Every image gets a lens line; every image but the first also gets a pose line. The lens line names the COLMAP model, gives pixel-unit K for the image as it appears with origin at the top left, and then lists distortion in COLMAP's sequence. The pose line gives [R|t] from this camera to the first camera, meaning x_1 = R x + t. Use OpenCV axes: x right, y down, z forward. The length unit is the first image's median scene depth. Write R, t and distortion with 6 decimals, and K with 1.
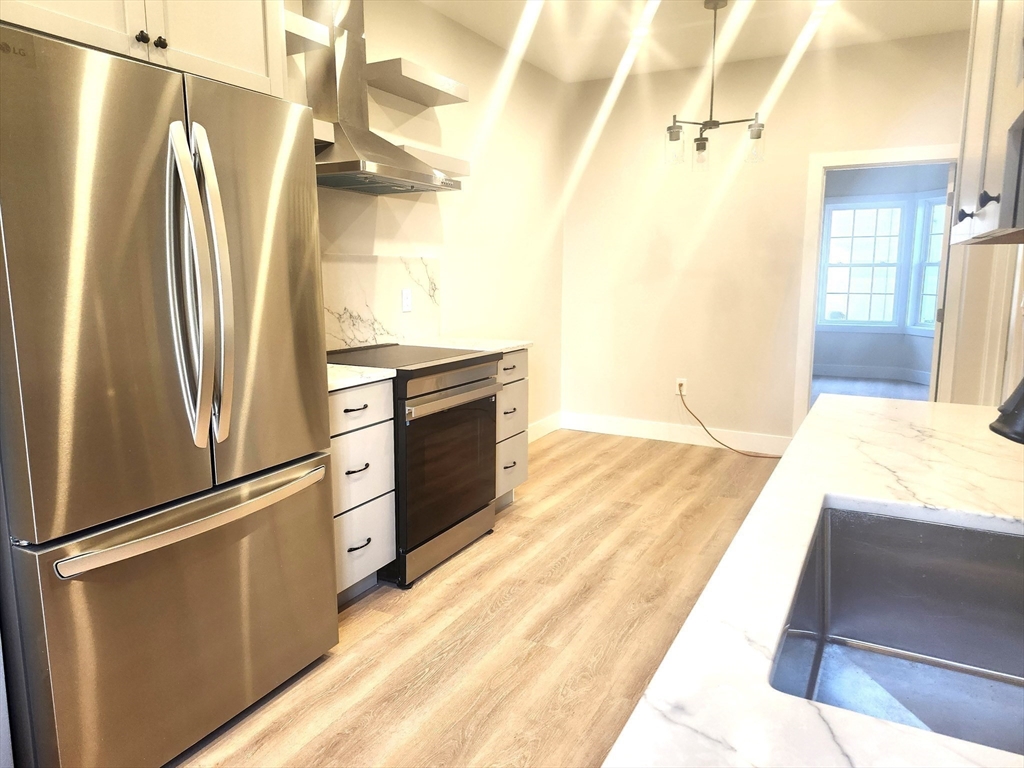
lens RADIAL K [[696.5, 0, 511.4], [0, 696.5, 377.5], [0, 0, 1]] dist [0.036931, -0.010363]
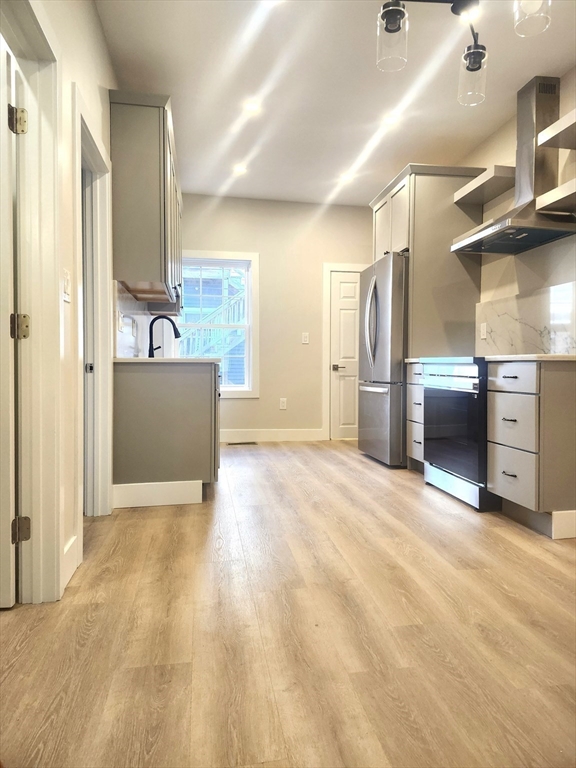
lens RADIAL K [[522.4, 0, 289.8], [0, 522.4, 383.1], [0, 0, 1]] dist [0.036931, -0.010363]
pose [[-0.784661, 0.029555, -0.619221, 0.467149], [-0.091341, 0.982449, 0.162637, -0.066235], [0.613159, 0.184175, -0.768190, 0.881383]]
